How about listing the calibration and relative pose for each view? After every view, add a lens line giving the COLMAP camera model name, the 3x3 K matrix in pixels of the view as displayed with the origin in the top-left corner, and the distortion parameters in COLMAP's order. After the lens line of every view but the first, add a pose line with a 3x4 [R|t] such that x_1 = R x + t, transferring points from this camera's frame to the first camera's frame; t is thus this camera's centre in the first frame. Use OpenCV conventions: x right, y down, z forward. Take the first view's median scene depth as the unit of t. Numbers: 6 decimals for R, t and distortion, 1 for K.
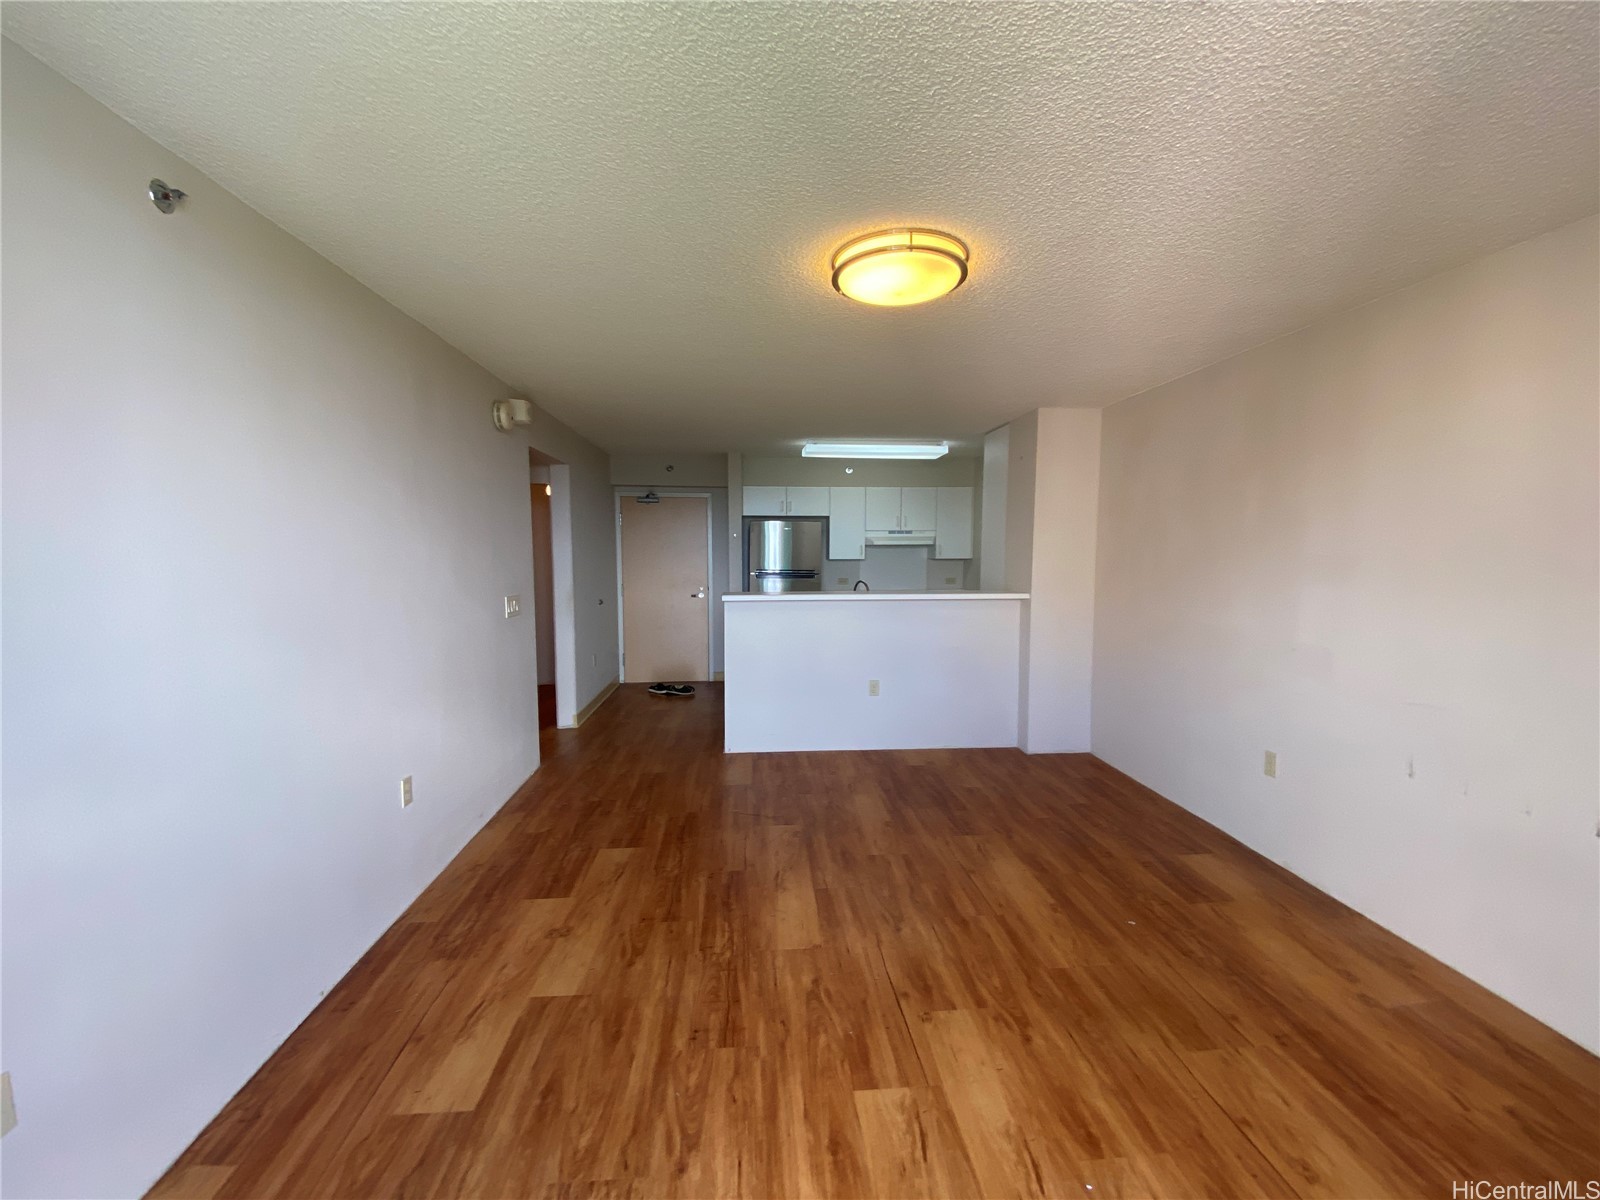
lens RADIAL K [[635.2, 0, 800.0], [0, 635.2, 600.0], [0, 0, 1]] dist [0.000825, -0.014066]
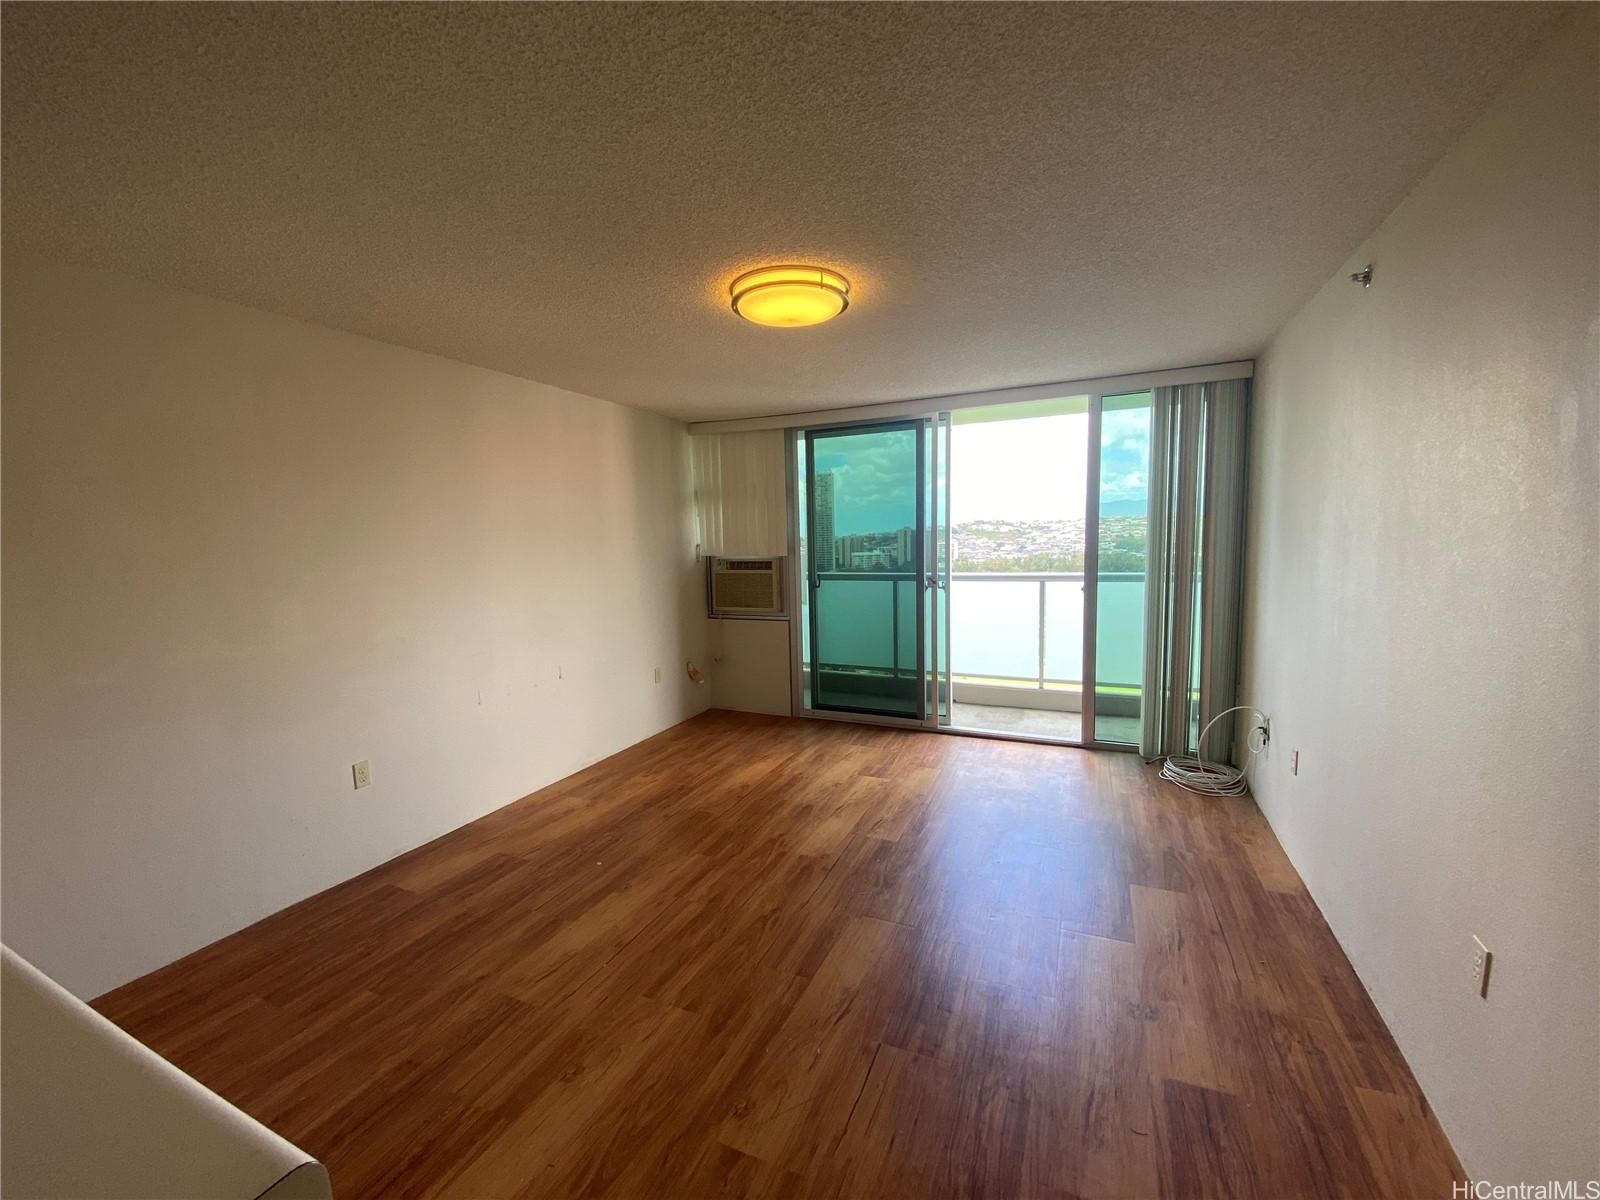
lens RADIAL K [[635.2, 0, 800.0], [0, 635.2, 600.0], [0, 0, 1]] dist [0.000825, -0.014066]
pose [[-0.872597, -0.026495, 0.487721, -0.351330], [0.065851, 0.983030, 0.171219, -0.143731], [-0.483981, 0.181522, -0.856045, 1.676663]]
